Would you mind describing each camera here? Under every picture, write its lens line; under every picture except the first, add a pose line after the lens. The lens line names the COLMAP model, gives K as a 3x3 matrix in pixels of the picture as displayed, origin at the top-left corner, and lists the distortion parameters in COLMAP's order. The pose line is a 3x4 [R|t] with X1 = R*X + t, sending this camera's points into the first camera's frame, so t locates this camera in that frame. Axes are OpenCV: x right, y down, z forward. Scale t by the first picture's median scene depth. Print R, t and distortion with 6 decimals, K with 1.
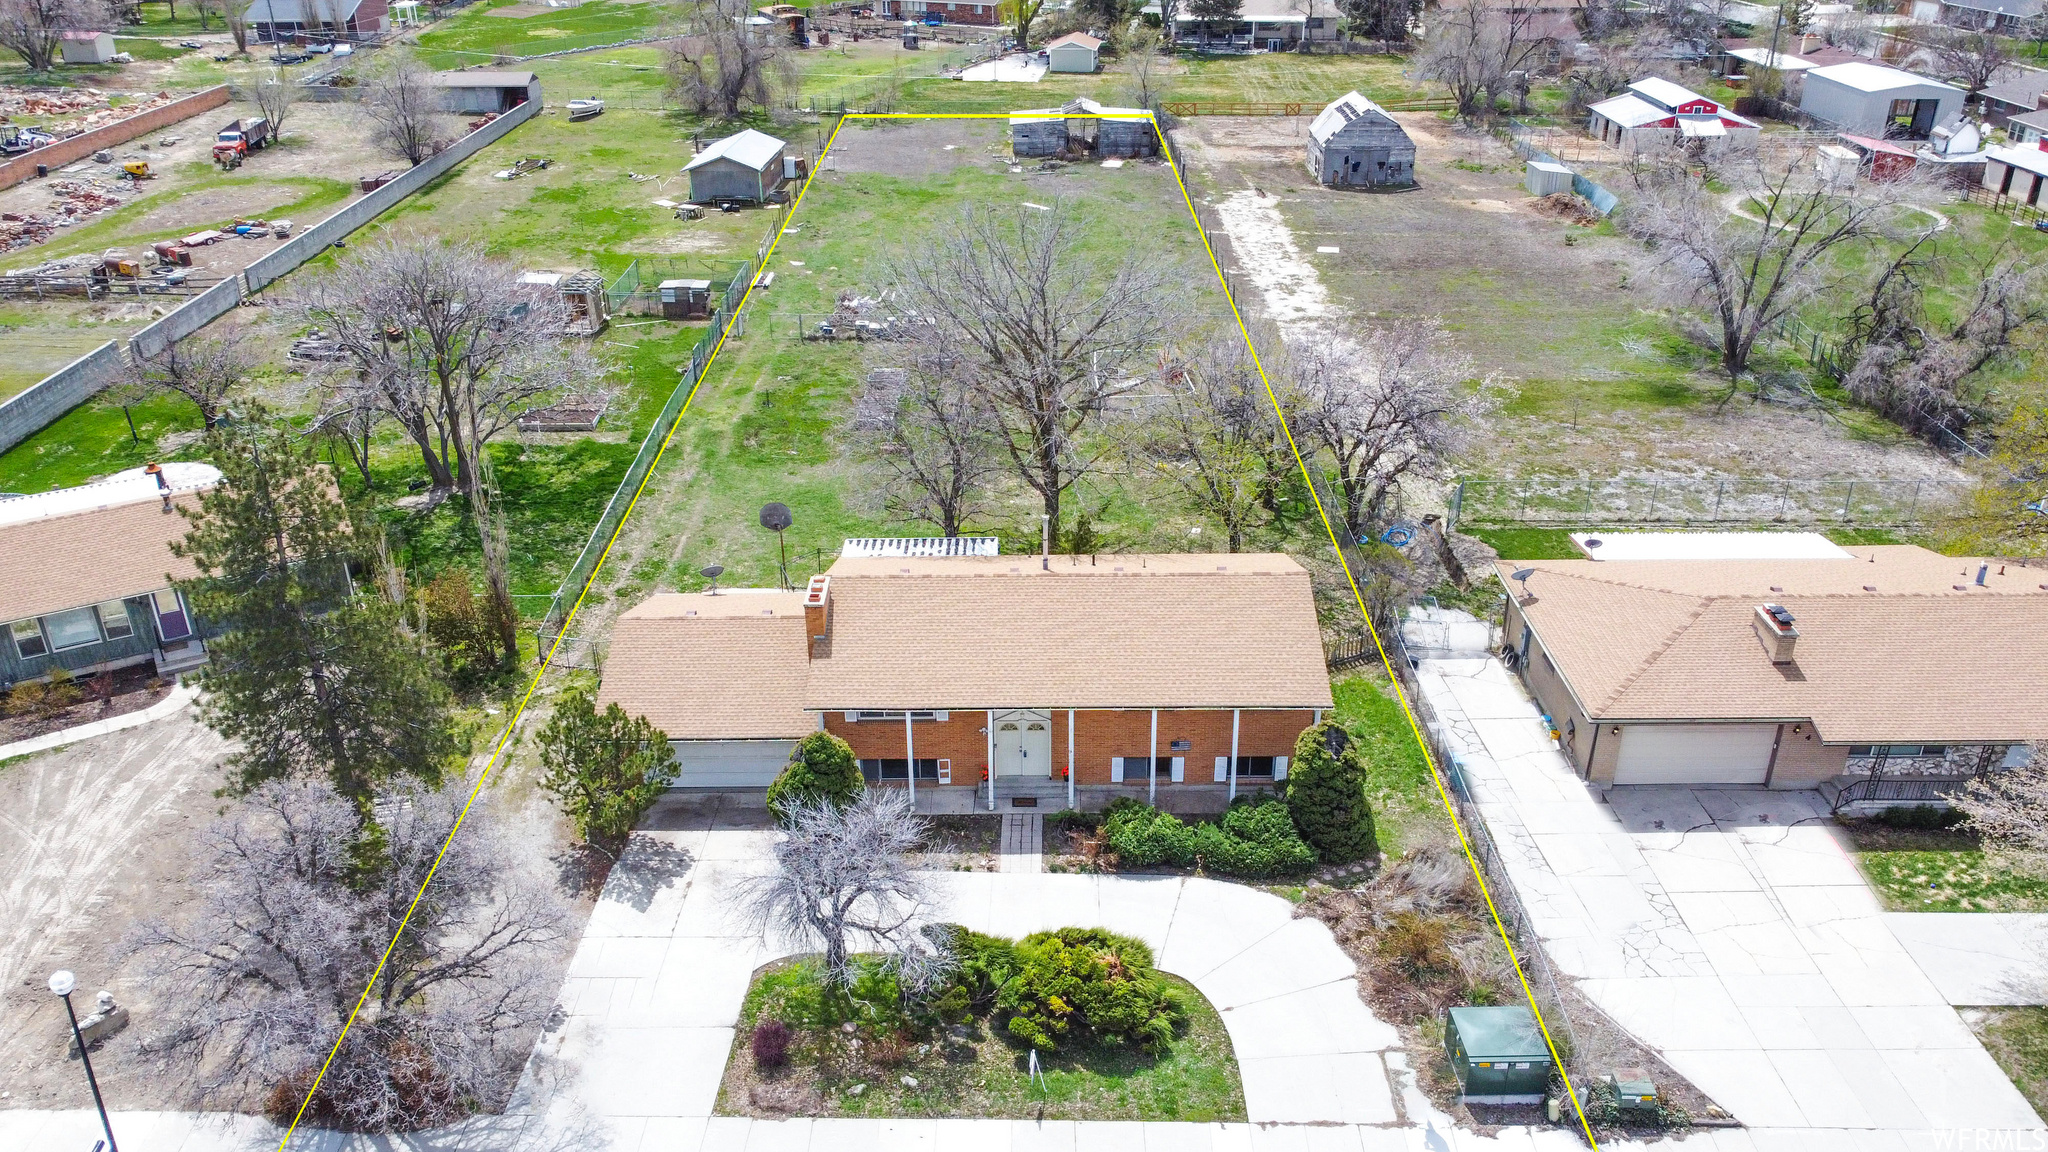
lens RADIAL K [[1543.9, 0, 1024.0], [0, 1543.9, 576.0], [0, 0, 1]] dist [0.000803, -0.005458]
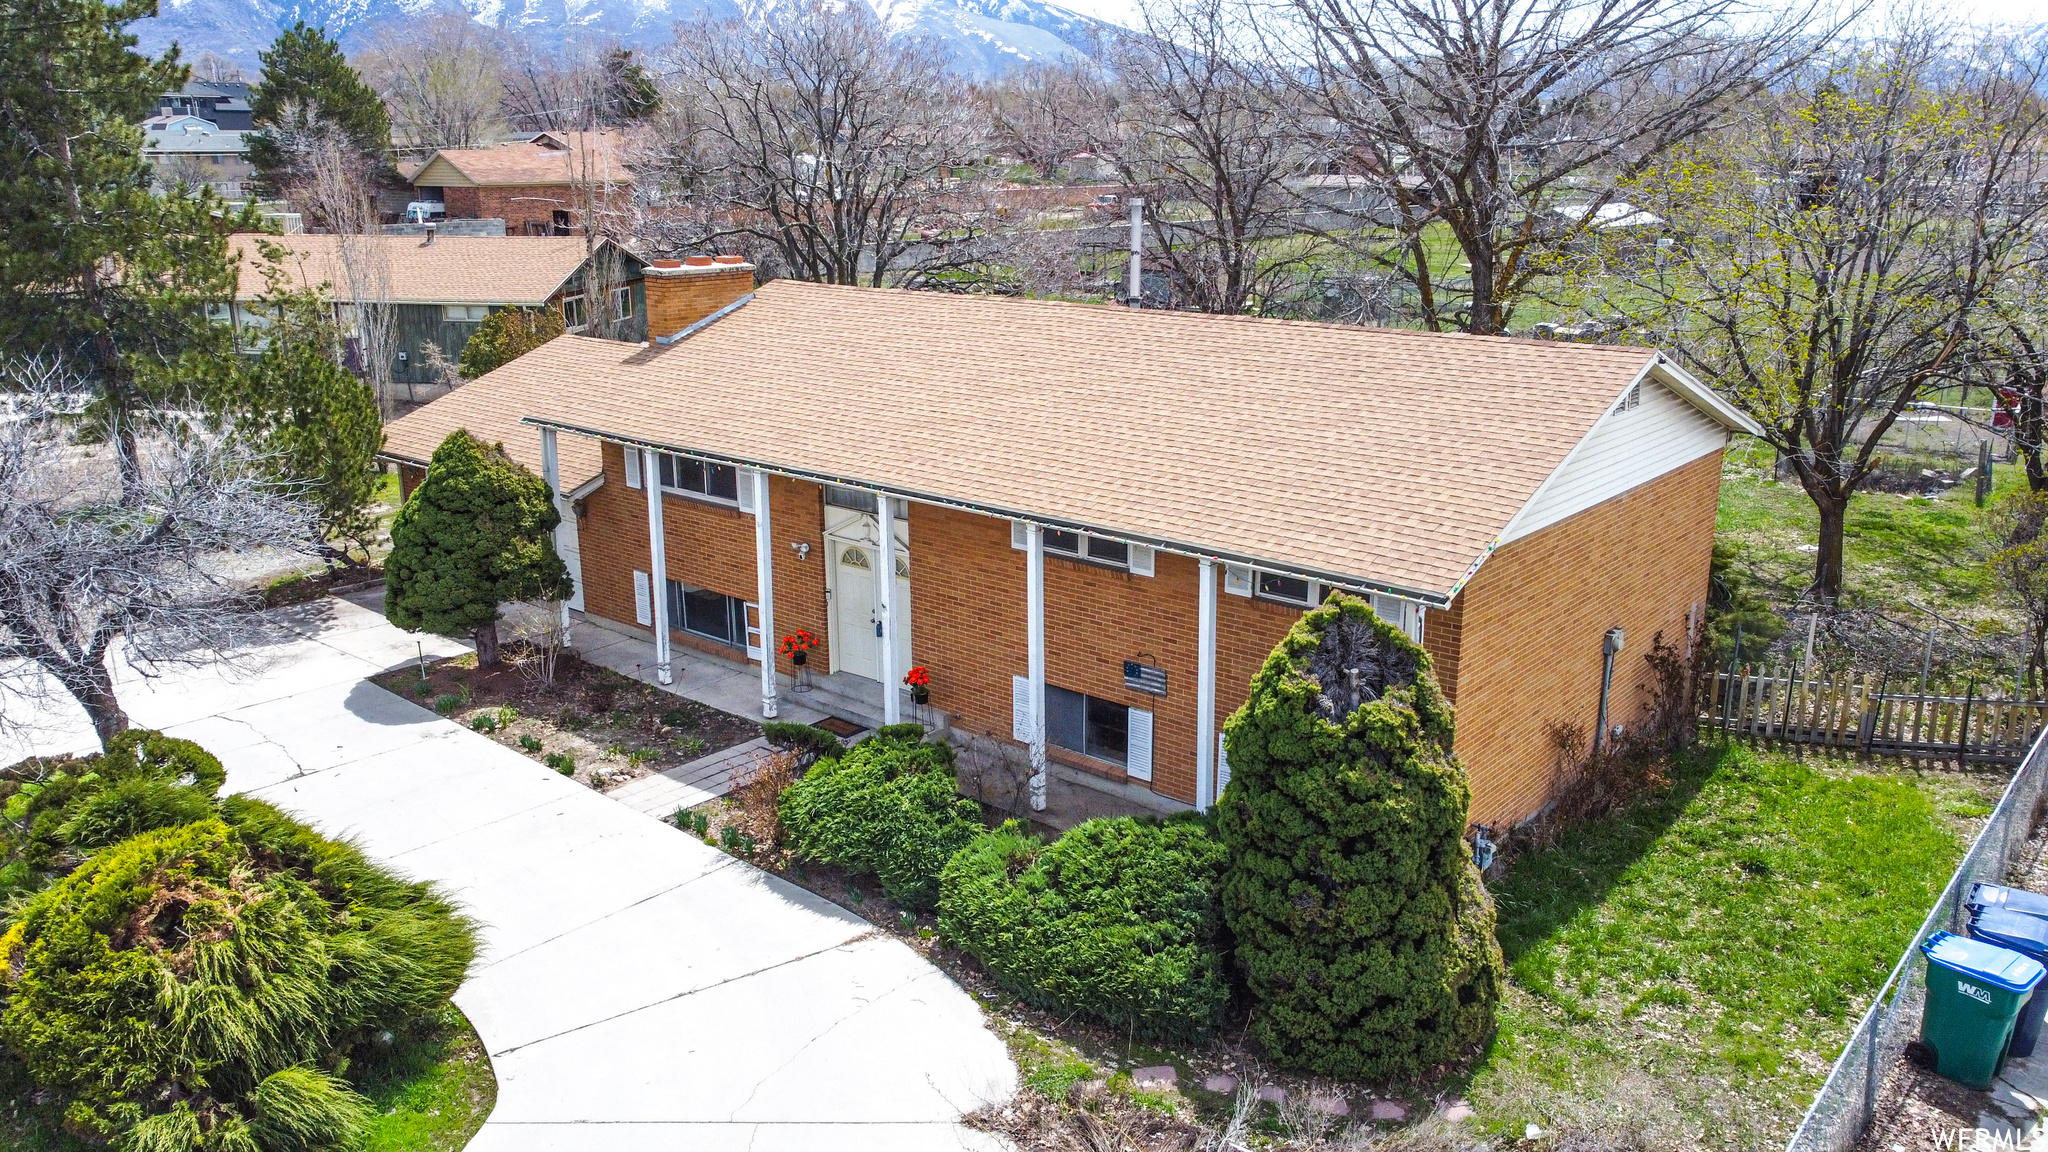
lens RADIAL K [[1584.4, 0, 1024.0], [0, 1584.4, 576.0], [0, 0, 1]] dist [0.002815, -0.000980]
pose [[0.757377, 0.177309, -0.628444, 0.132258], [-0.292281, 0.952684, -0.083456, 0.051722], [0.583912, 0.246889, 0.773365, 0.268516]]
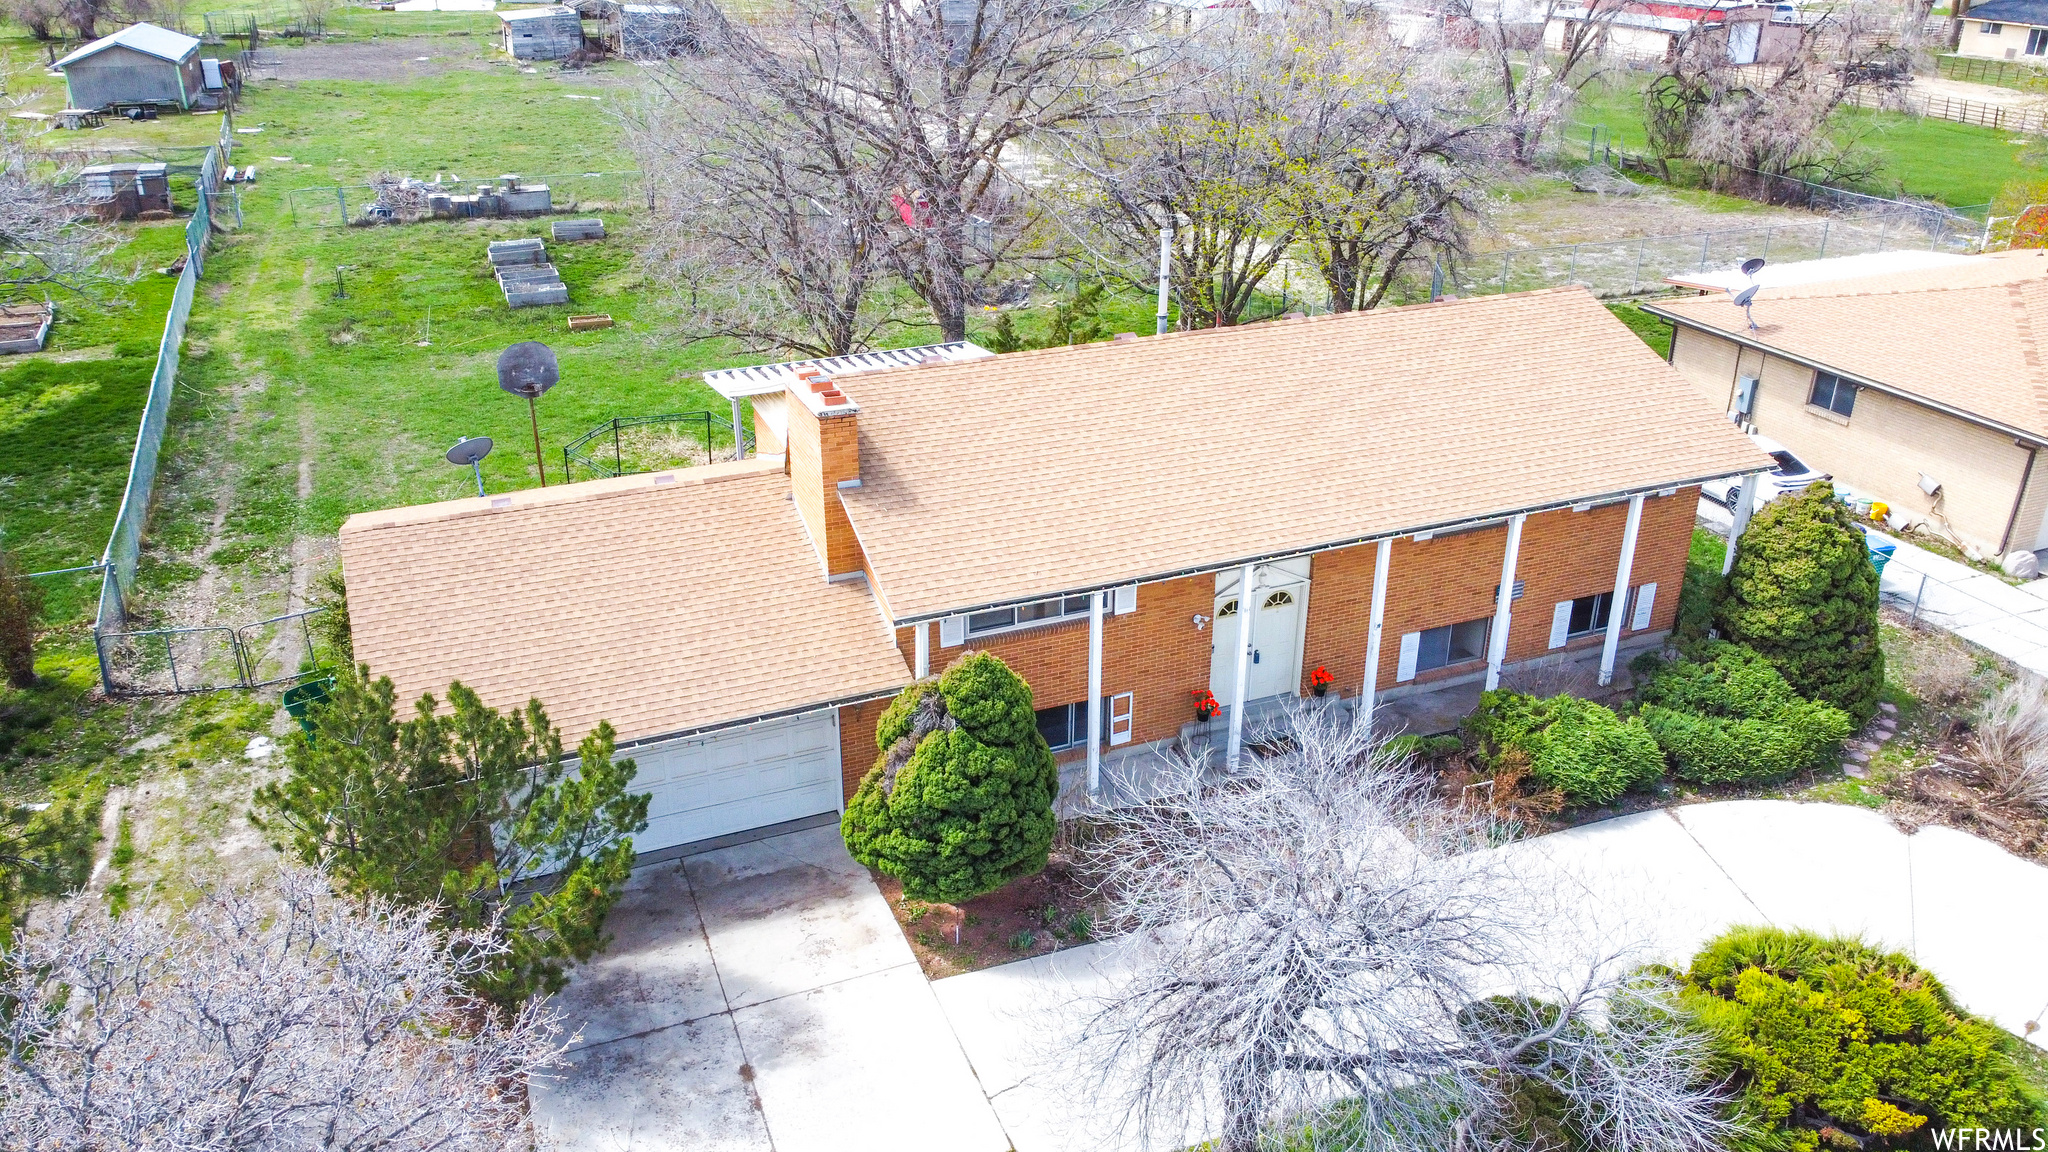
lens RADIAL K [[1543.9, 0, 1024.0], [0, 1543.9, 576.0], [0, 0, 1]] dist [0.000803, -0.005458]
pose [[0.921799, -0.153247, 0.356091, -0.103157], [0.162650, 0.986677, 0.003580, 0.030050], [-0.351896, 0.054618, 0.934444, 0.220033]]
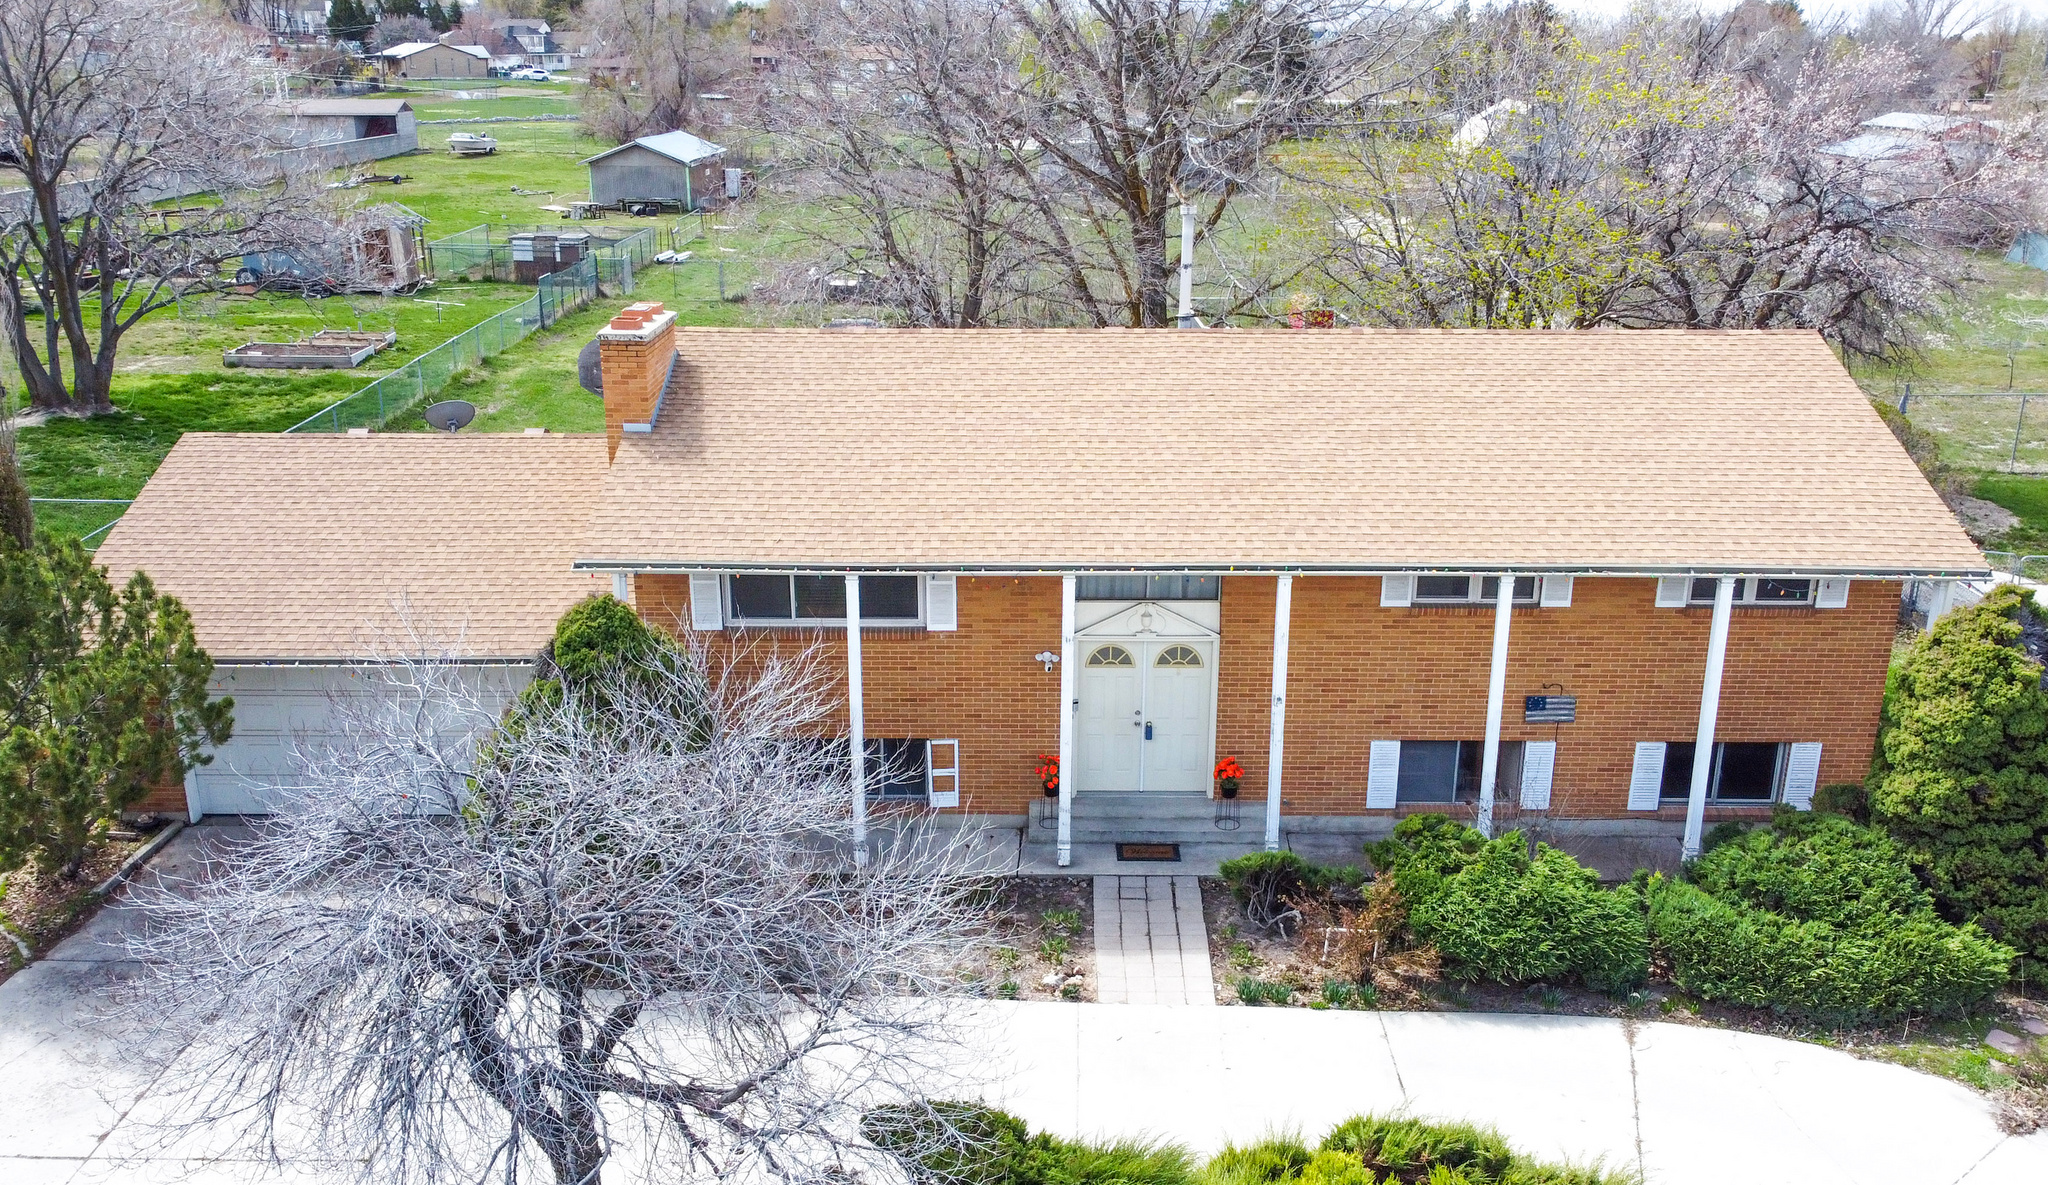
lens RADIAL K [[1764.4, 0, 1015.0], [0, 1764.4, 654.8], [0, 0, 1]] dist [-0.000955, -0.000822]
pose [[0.999919, 0.011118, -0.006195, -0.012595], [-0.011801, 0.992200, -0.124100, 0.062100], [0.004767, 0.124163, 0.992250, 0.224371]]
